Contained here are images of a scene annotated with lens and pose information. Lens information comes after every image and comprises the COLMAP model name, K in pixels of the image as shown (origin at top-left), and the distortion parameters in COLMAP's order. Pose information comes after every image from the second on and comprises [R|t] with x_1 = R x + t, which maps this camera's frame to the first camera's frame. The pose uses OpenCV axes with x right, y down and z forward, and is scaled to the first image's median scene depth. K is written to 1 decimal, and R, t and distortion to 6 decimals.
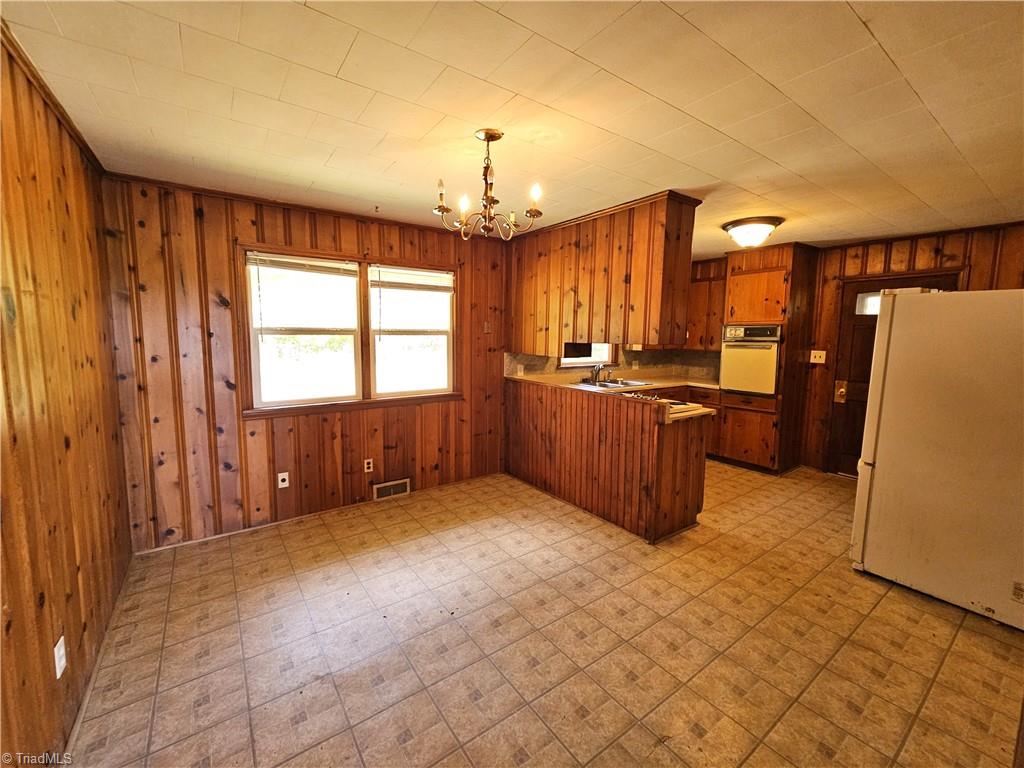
lens RADIAL K [[418.8, 0, 503.7], [0, 418.8, 380.5], [0, 0, 1]] dist [0.002780, 0.000654]
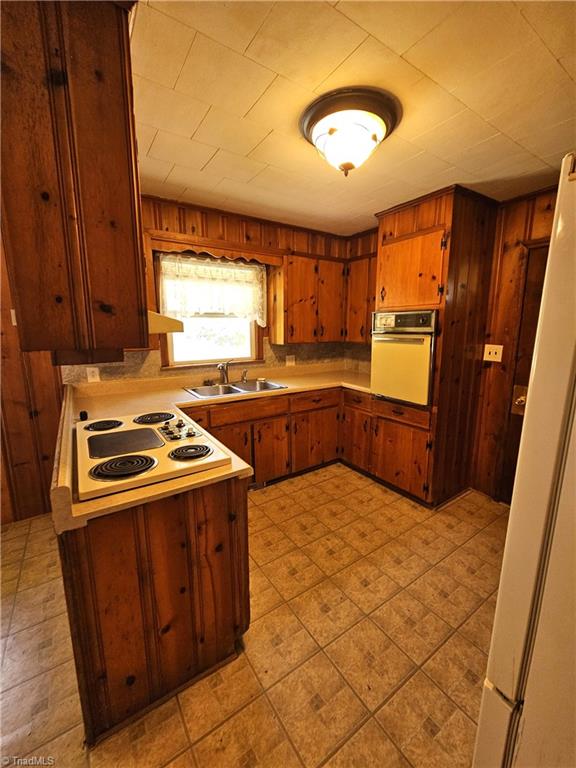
lens RADIAL K [[314.1, 0, 290.6], [0, 314.1, 380.6], [0, 0, 1]] dist [0.002780, 0.000654]
pose [[0.999838, -0.006325, -0.016845, 0.402488], [0.007420, 0.997806, 0.065782, -0.047556], [0.016392, -0.065897, 0.997692, 0.434462]]
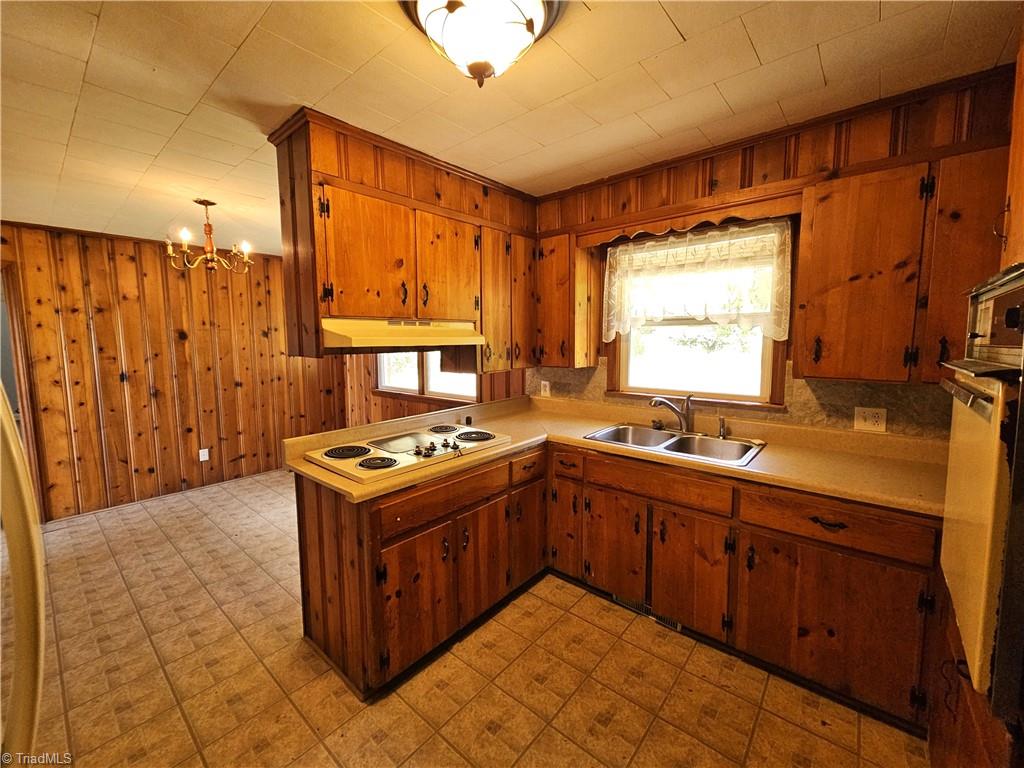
lens RADIAL K [[418.8, 0, 508.8], [0, 418.8, 380.0], [0, 0, 1]] dist [0.002780, 0.000654]
pose [[0.243593, 0.087267, -0.965944, 0.725223], [-0.095560, 0.993257, 0.065636, -0.080479], [0.965158, 0.076318, 0.250290, 0.747397]]
